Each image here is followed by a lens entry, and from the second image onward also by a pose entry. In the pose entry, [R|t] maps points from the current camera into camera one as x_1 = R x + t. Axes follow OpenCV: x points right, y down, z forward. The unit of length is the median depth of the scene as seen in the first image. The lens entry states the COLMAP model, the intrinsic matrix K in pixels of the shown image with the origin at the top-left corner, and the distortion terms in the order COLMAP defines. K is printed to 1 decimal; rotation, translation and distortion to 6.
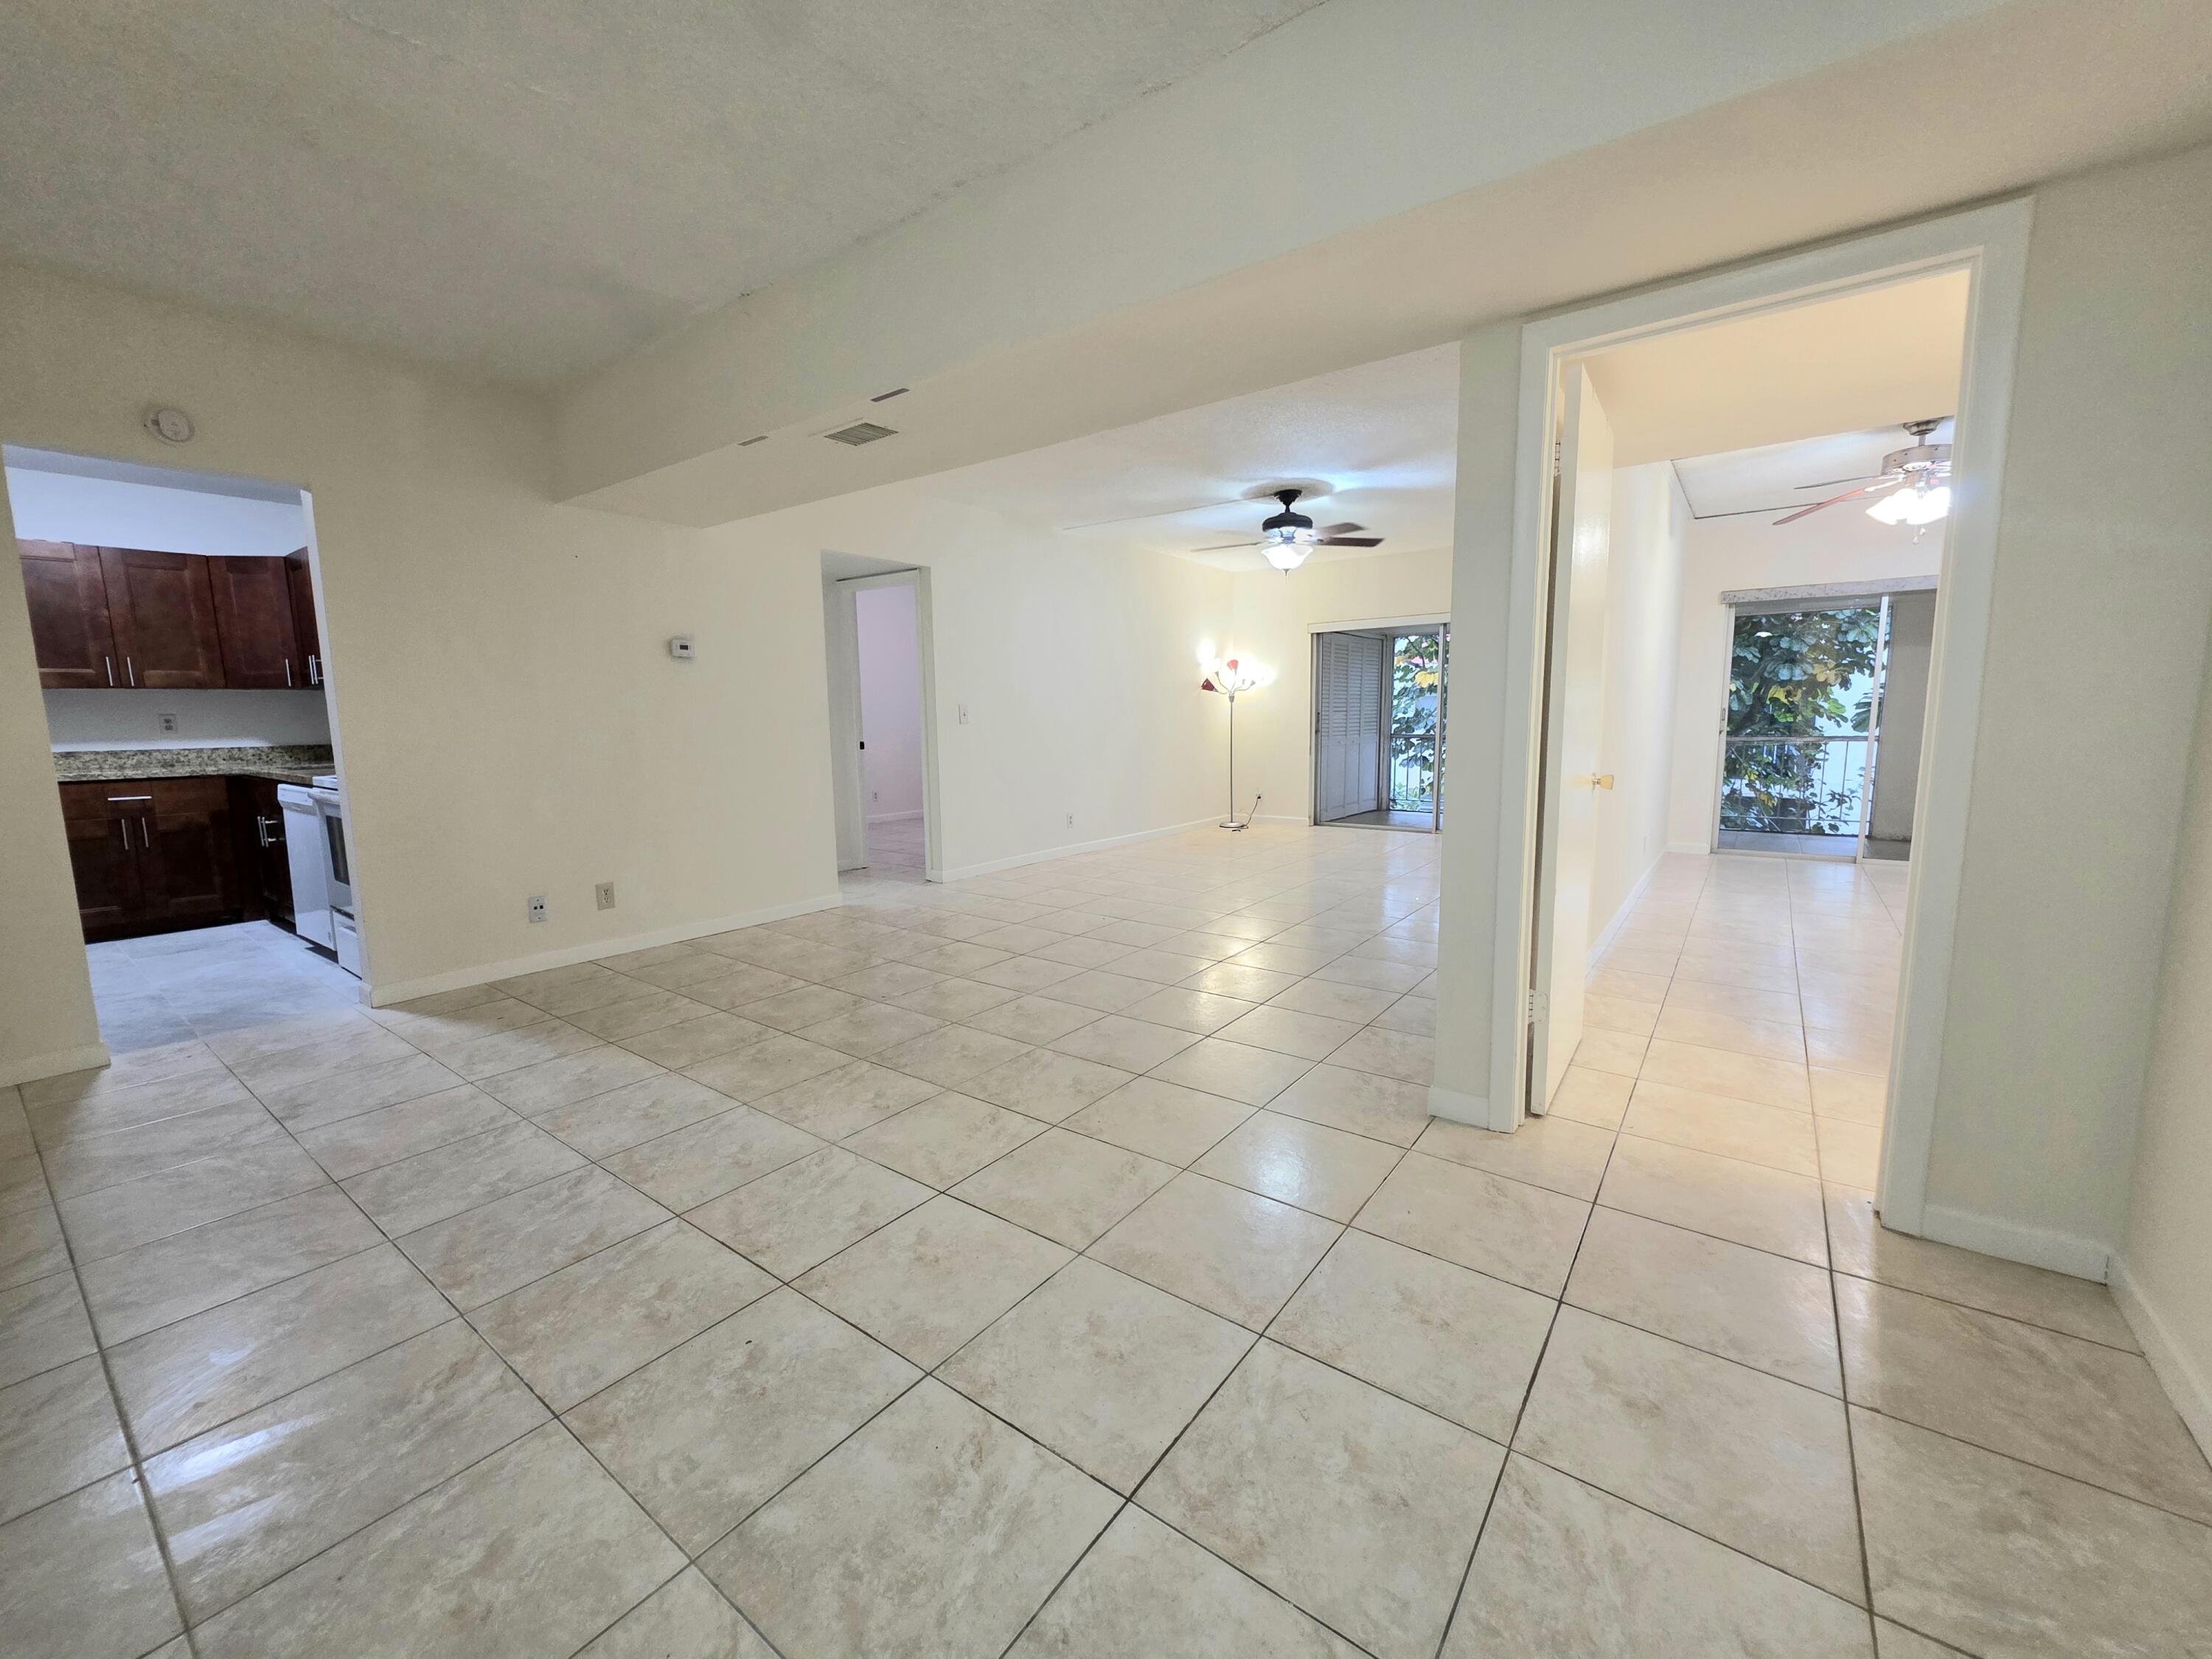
lens RADIAL K [[891.6, 0, 1110.9], [0, 891.6, 825.6], [0, 0, 1]] dist [0.001734, -0.000273]
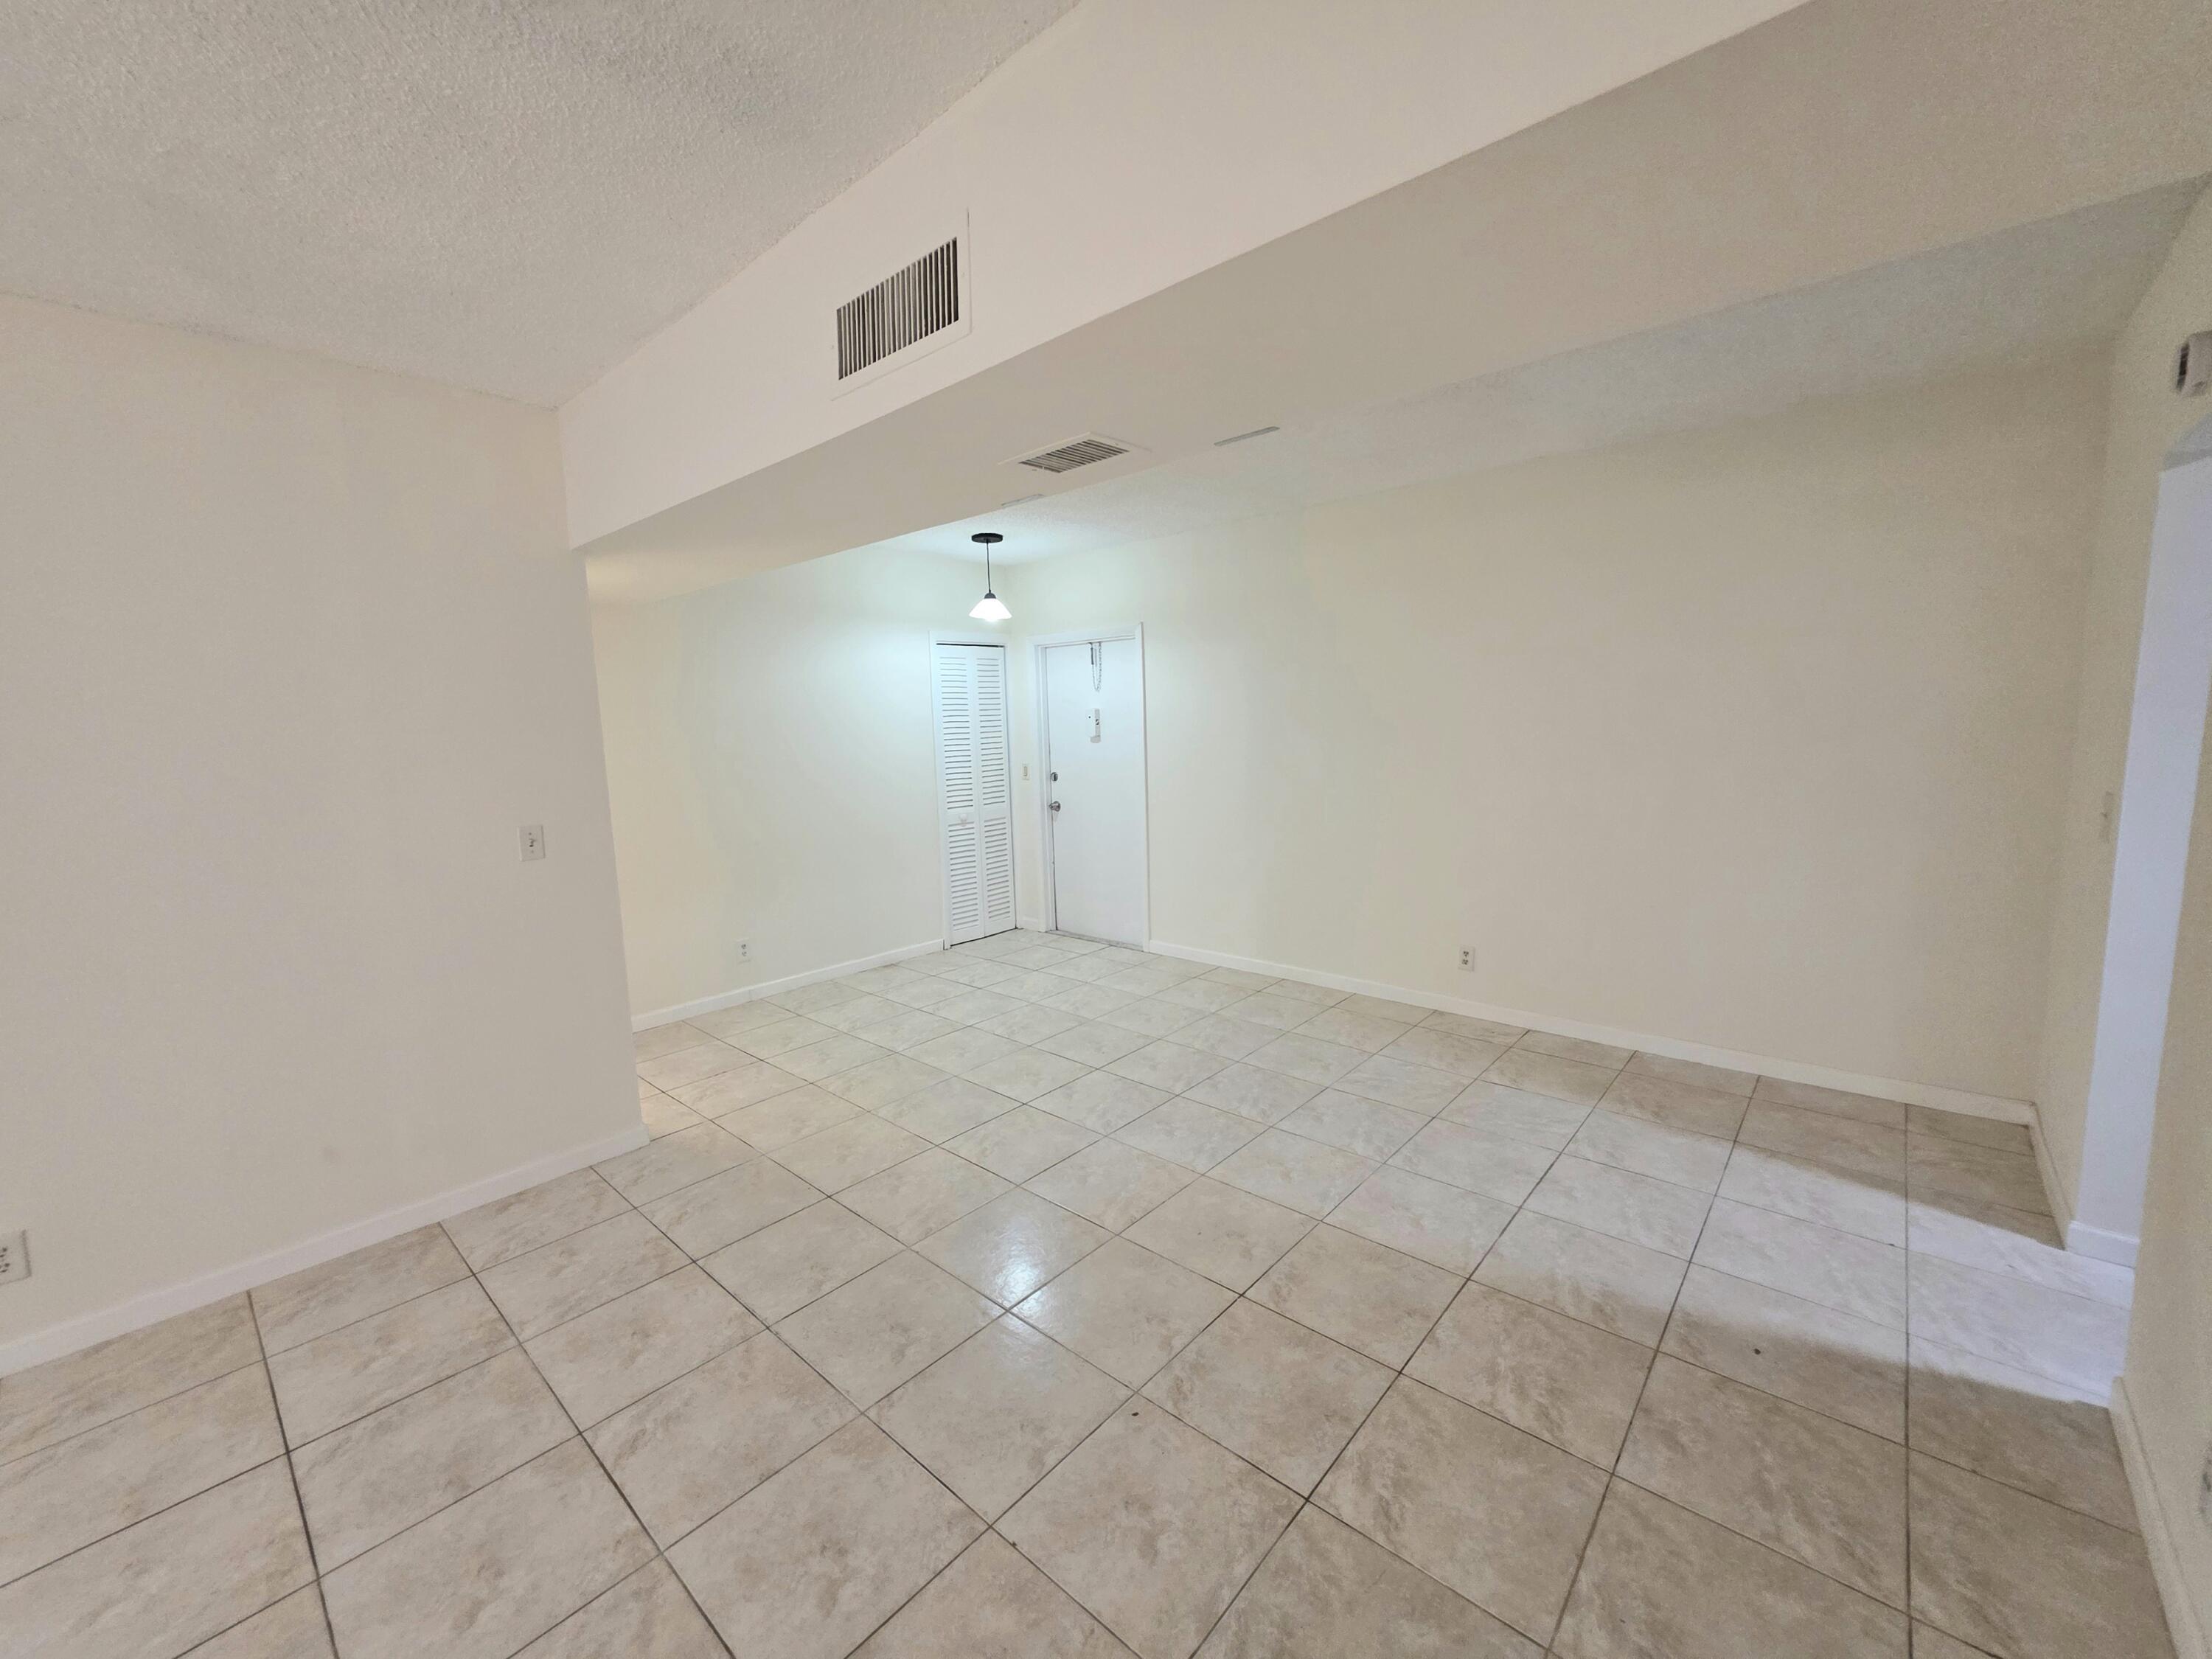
lens RADIAL K [[871.8, 0, 1106.0], [0, 871.8, 829.5], [0, 0, 1]] dist [0.016647, 0.003877]
pose [[-0.994965, 0.028816, 0.095987, -0.371389], [0.051944, 0.967361, 0.248022, -0.336422], [-0.085707, 0.251759, -0.963987, 1.765524]]
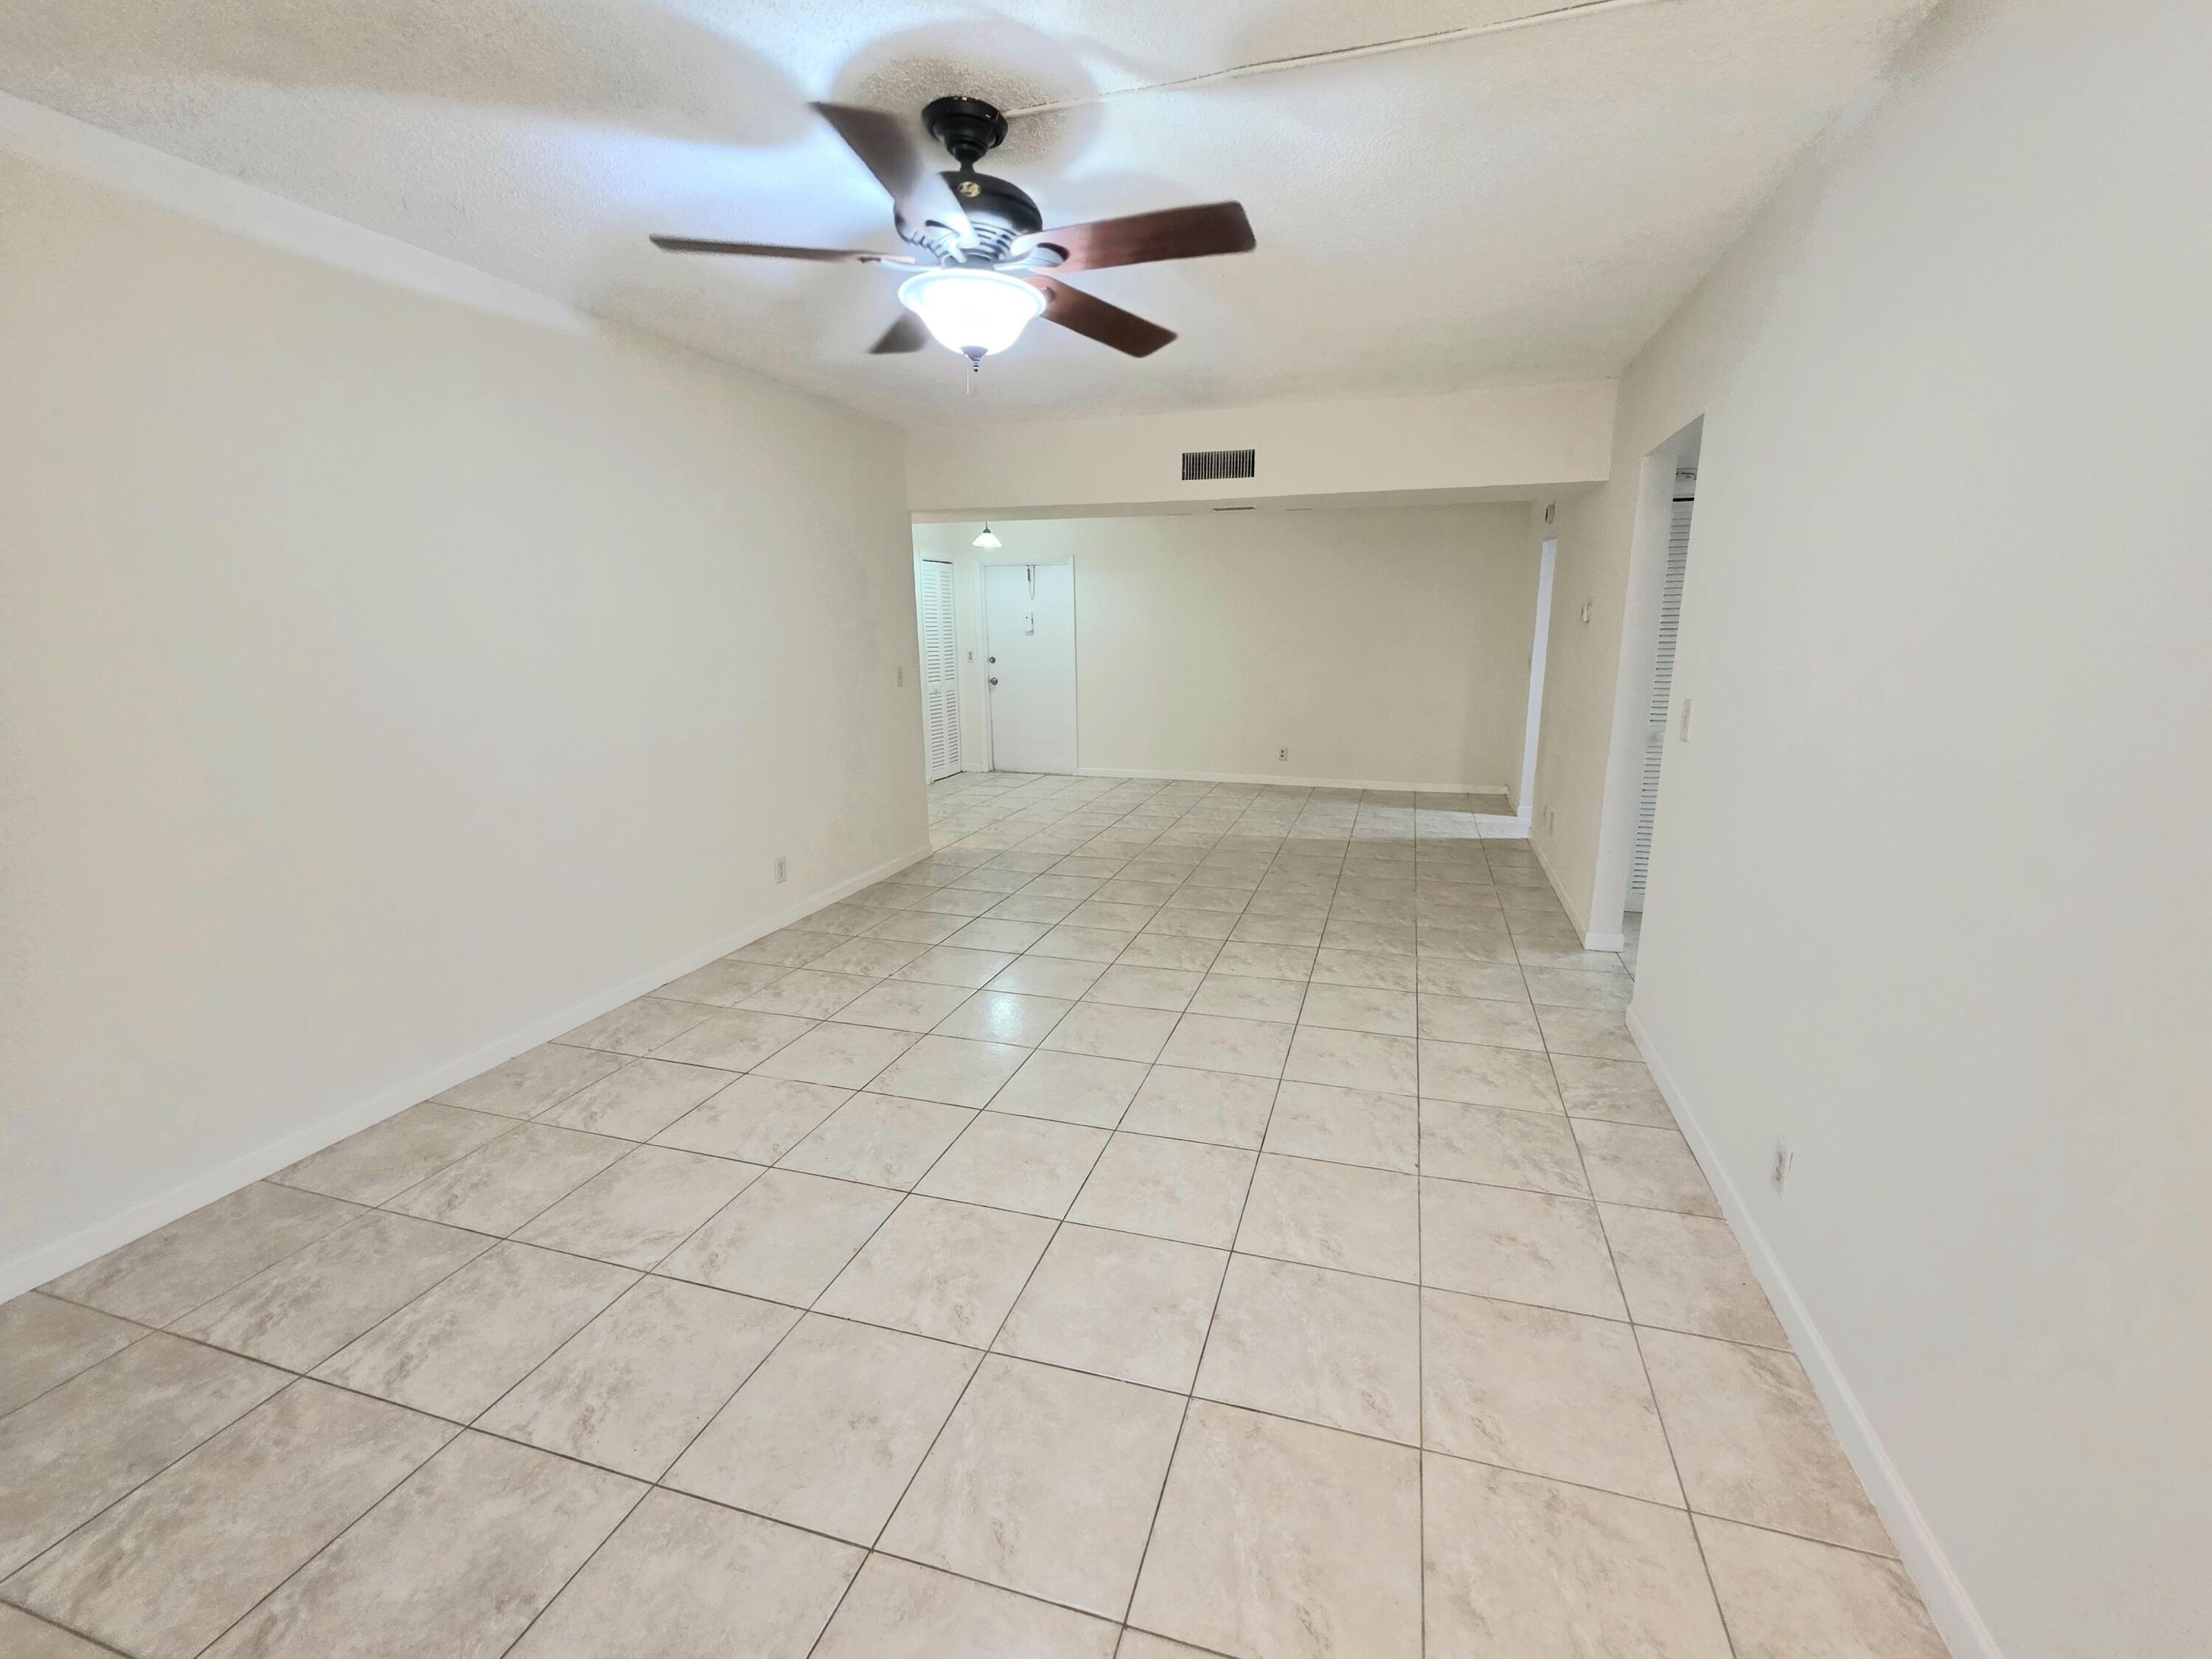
lens RADIAL K [[891.6, 0, 1110.9], [0, 891.6, 825.6], [0, 0, 1]] dist [0.001734, -0.000273]
pose [[-0.949776, 0.084759, -0.301233, 0.527039], [-0.024596, 0.939423, 0.341878, -0.460098], [0.311962, 0.332116, -0.890156, 2.716400]]
